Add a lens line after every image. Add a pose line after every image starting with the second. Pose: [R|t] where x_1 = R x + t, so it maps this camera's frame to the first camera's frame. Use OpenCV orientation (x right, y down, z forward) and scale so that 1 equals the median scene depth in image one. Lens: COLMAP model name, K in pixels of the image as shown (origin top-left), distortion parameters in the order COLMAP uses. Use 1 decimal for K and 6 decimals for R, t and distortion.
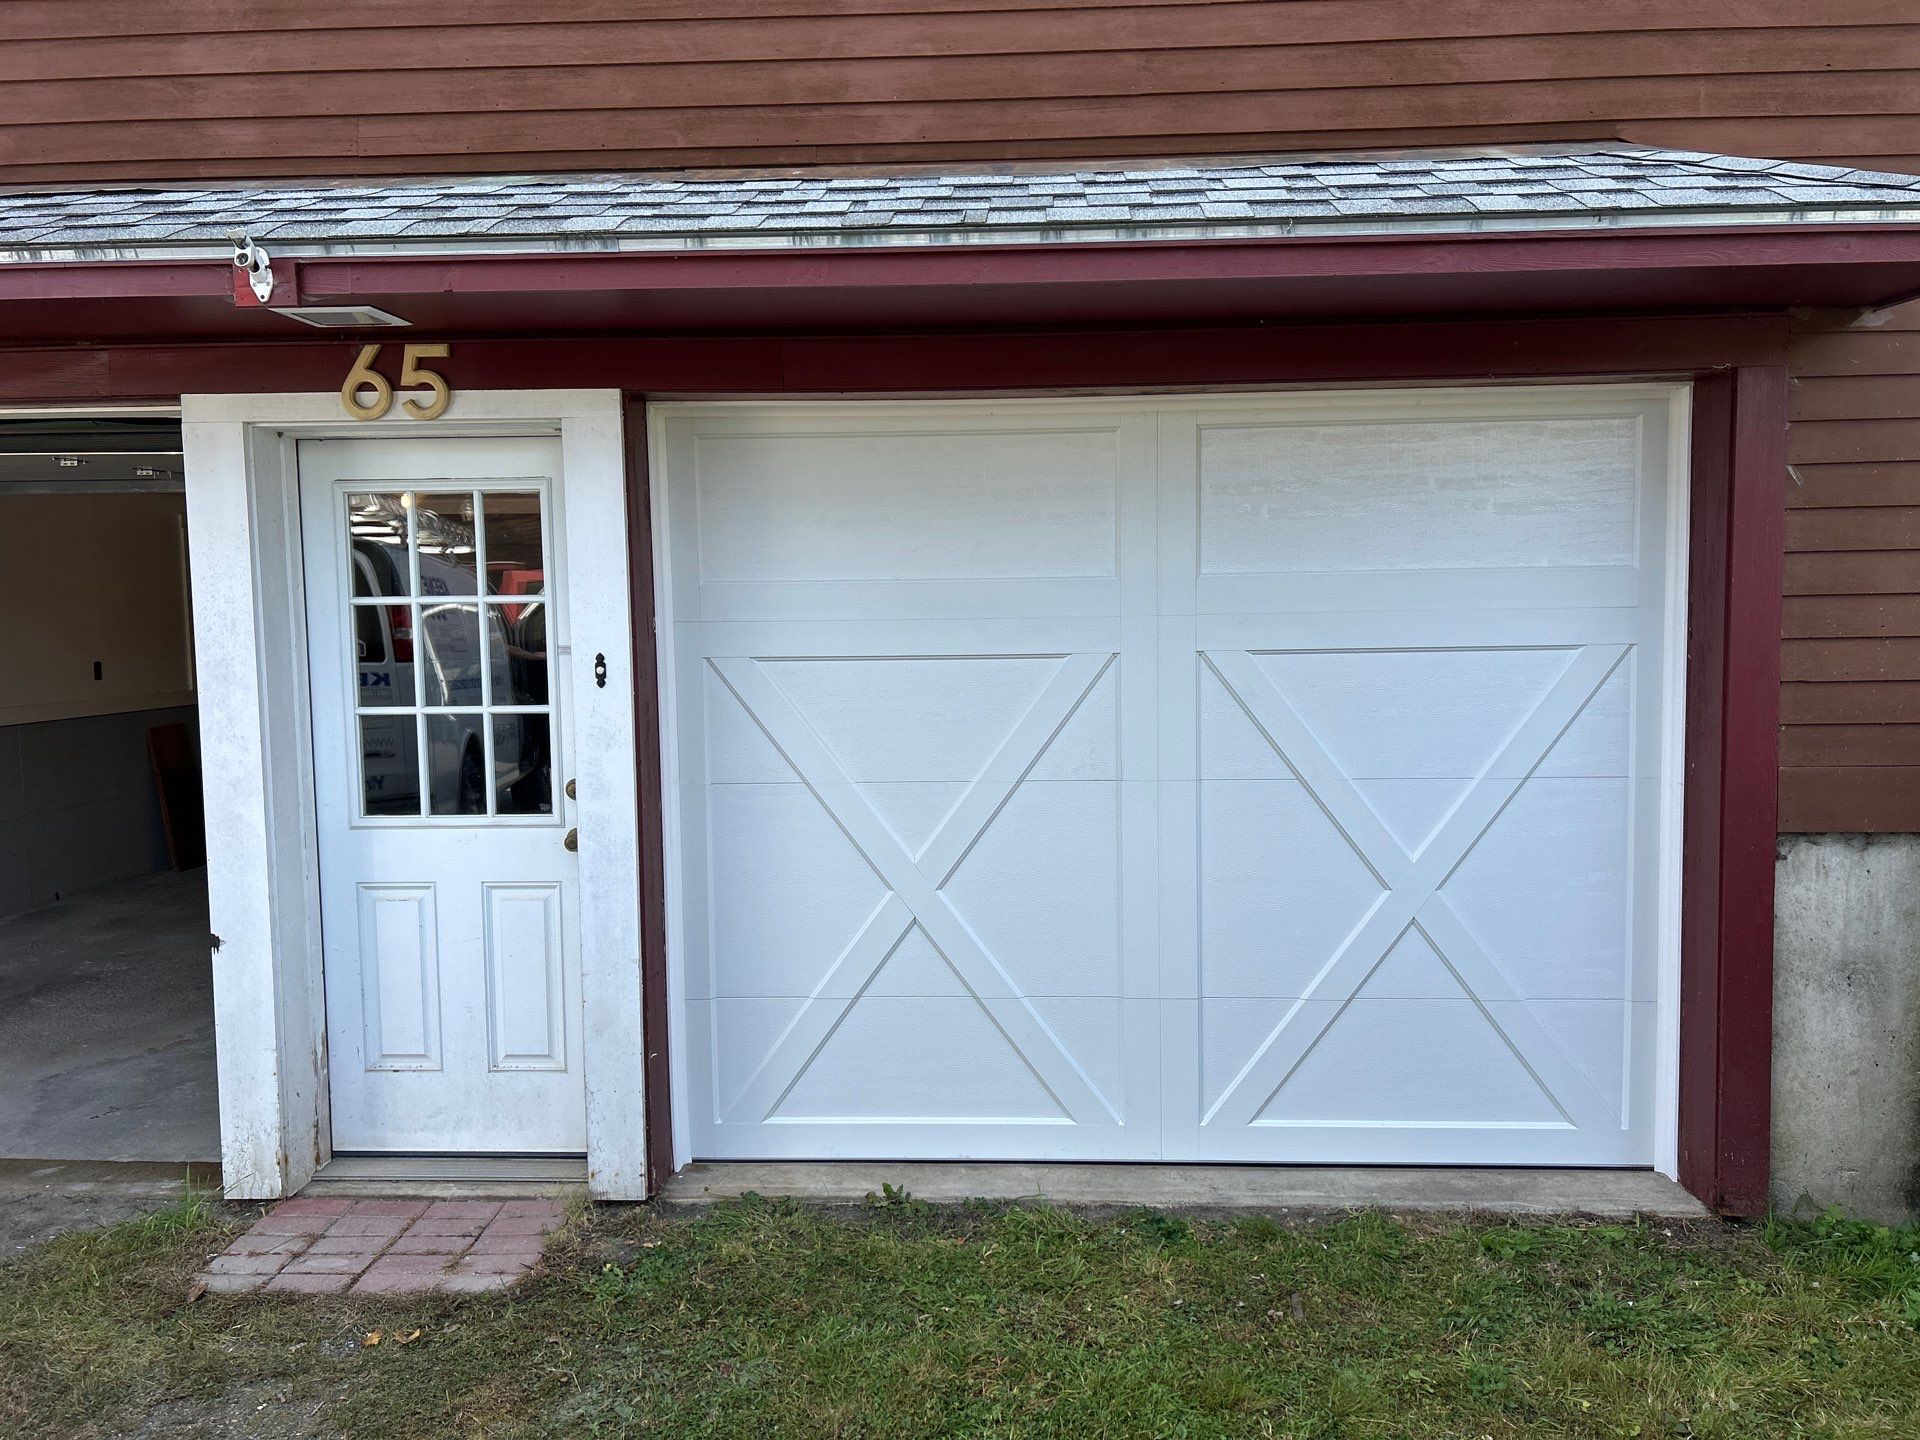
lens RADIAL K [[1488.6, 0, 954.6], [0, 1488.6, 718.5], [0, 0, 1]] dist [0.046229, -0.049193]
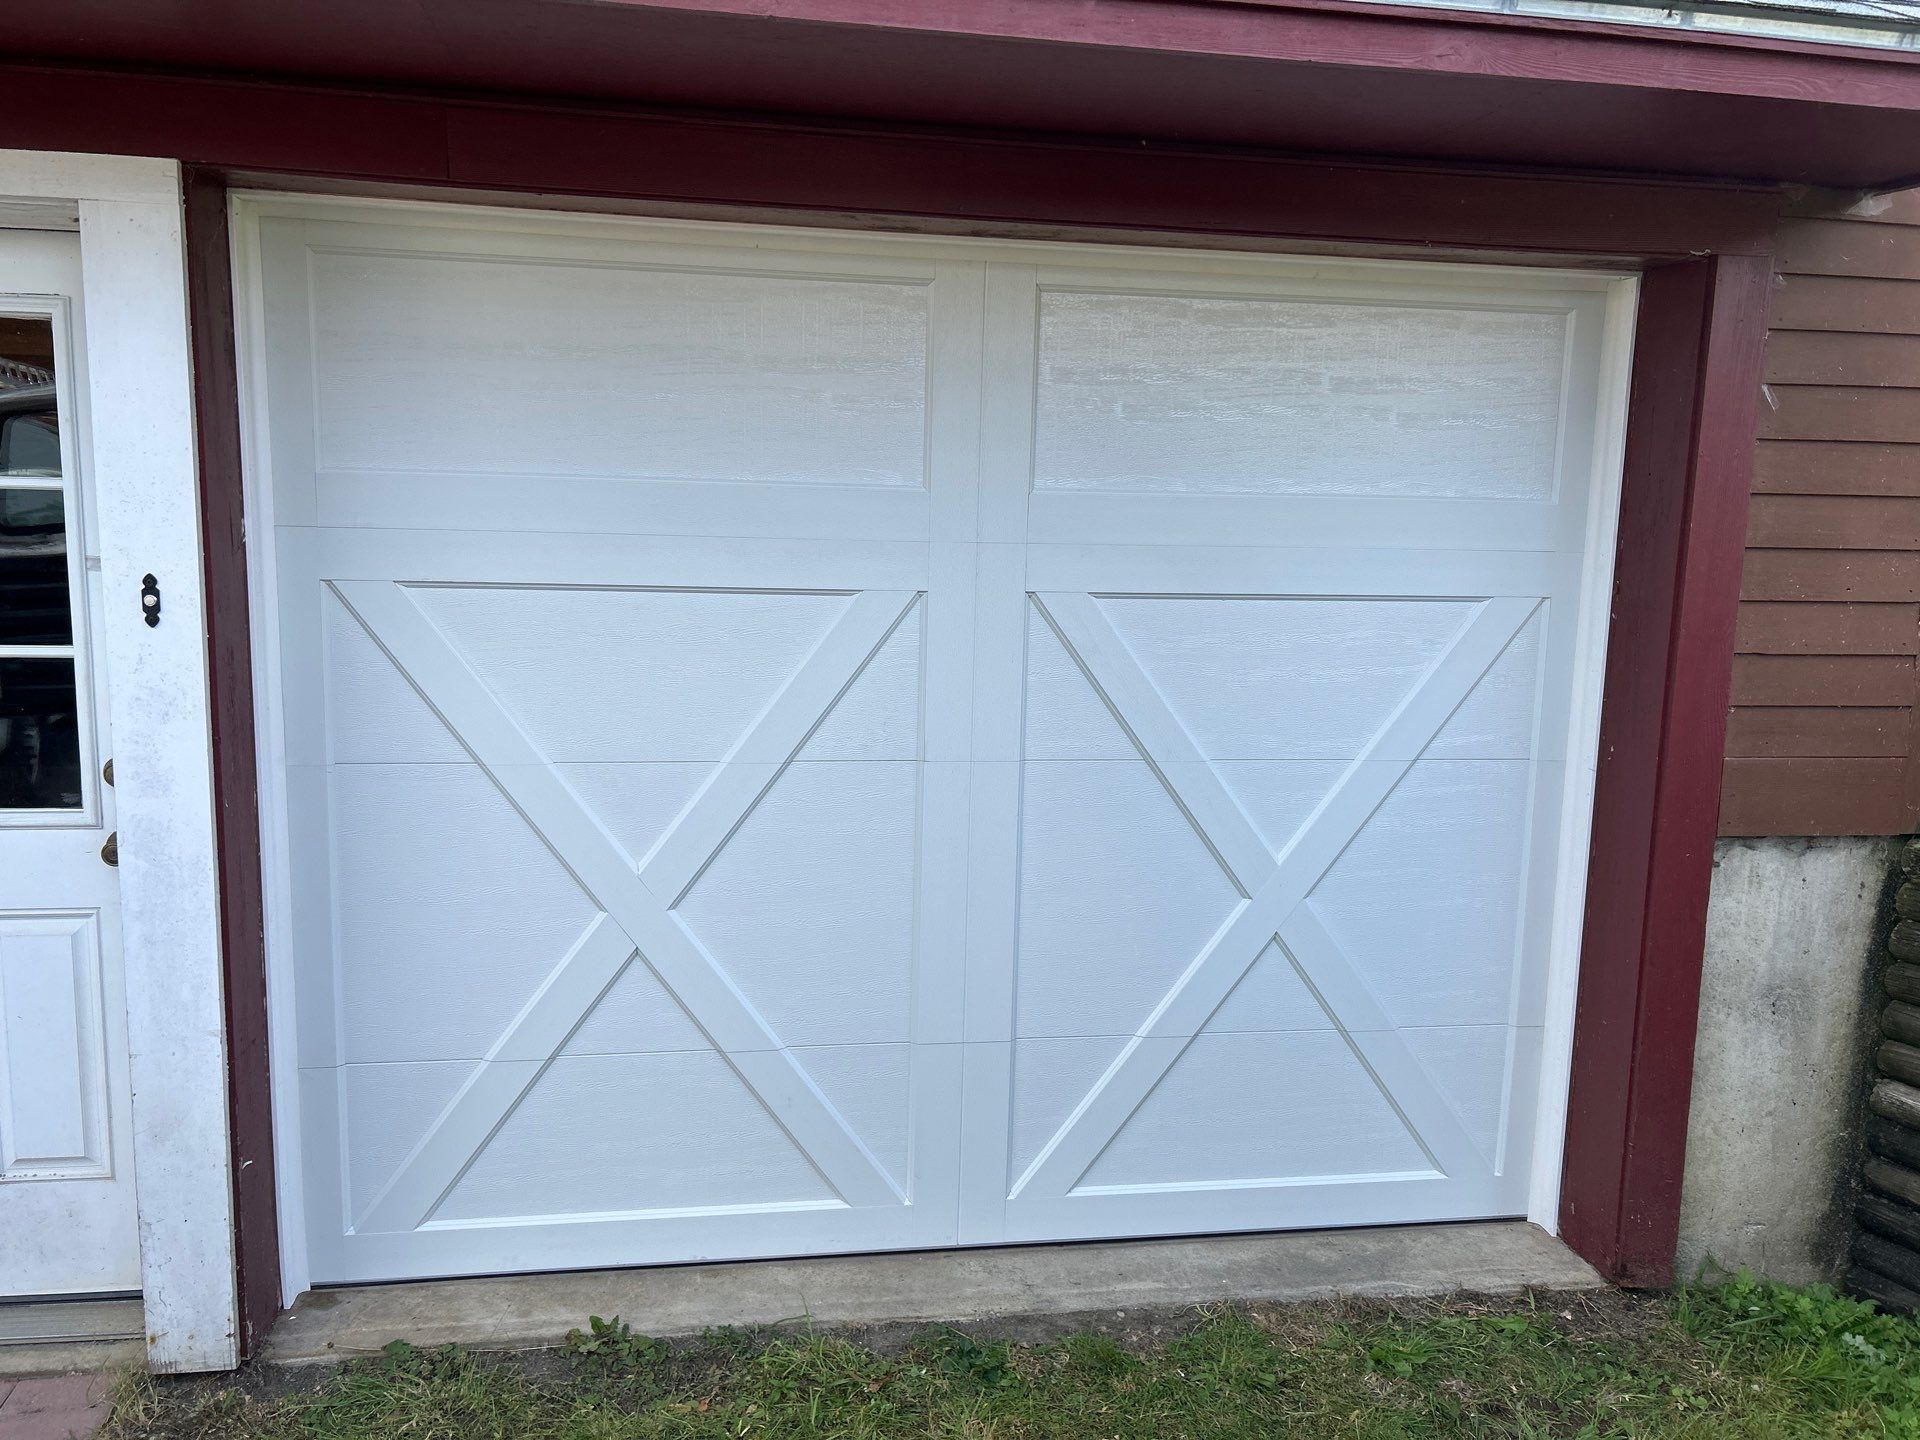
lens RADIAL K [[1488.6, 0, 951.3], [0, 1488.6, 714.9], [0, 0, 1]] dist [0.046229, -0.049193]
pose [[0.976810, 0.008461, 0.213942, -0.035247], [-0.024117, 0.997208, 0.070673, -0.036017], [-0.212747, -0.074194, 0.974286, 0.276138]]
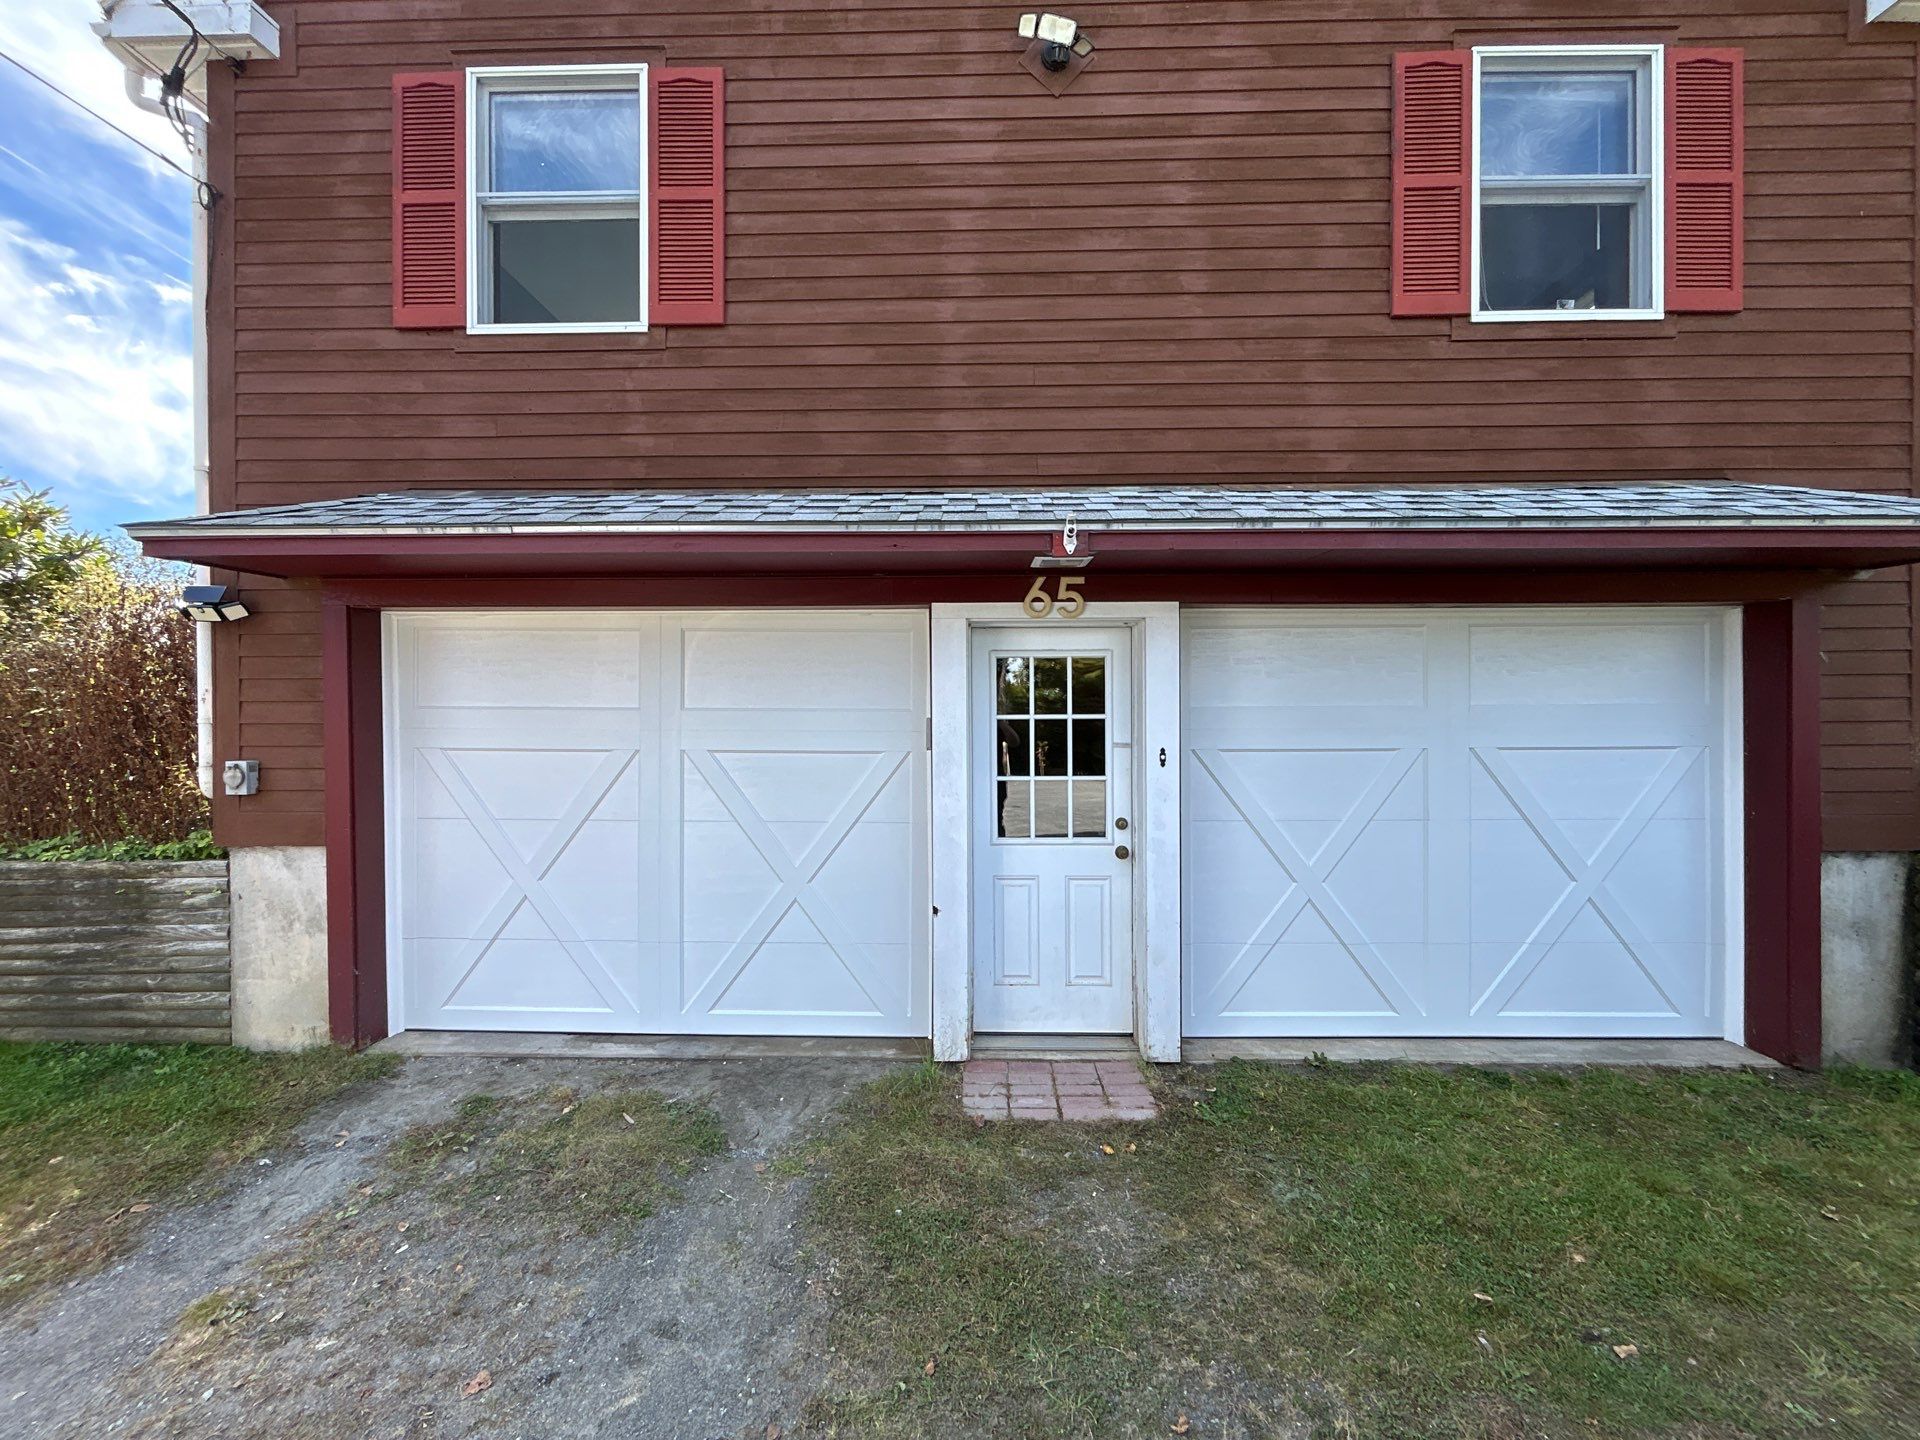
lens RADIAL K [[801.7, 0, 955.4], [0, 801.7, 713.8], [0, 0, 1]] dist [0.000996, -0.000184]
pose [[0.999404, 0.007670, 0.033667, -0.503129], [-0.005269, 0.997476, -0.070813, -0.014635], [-0.034125, 0.070593, 0.996921, 0.050504]]
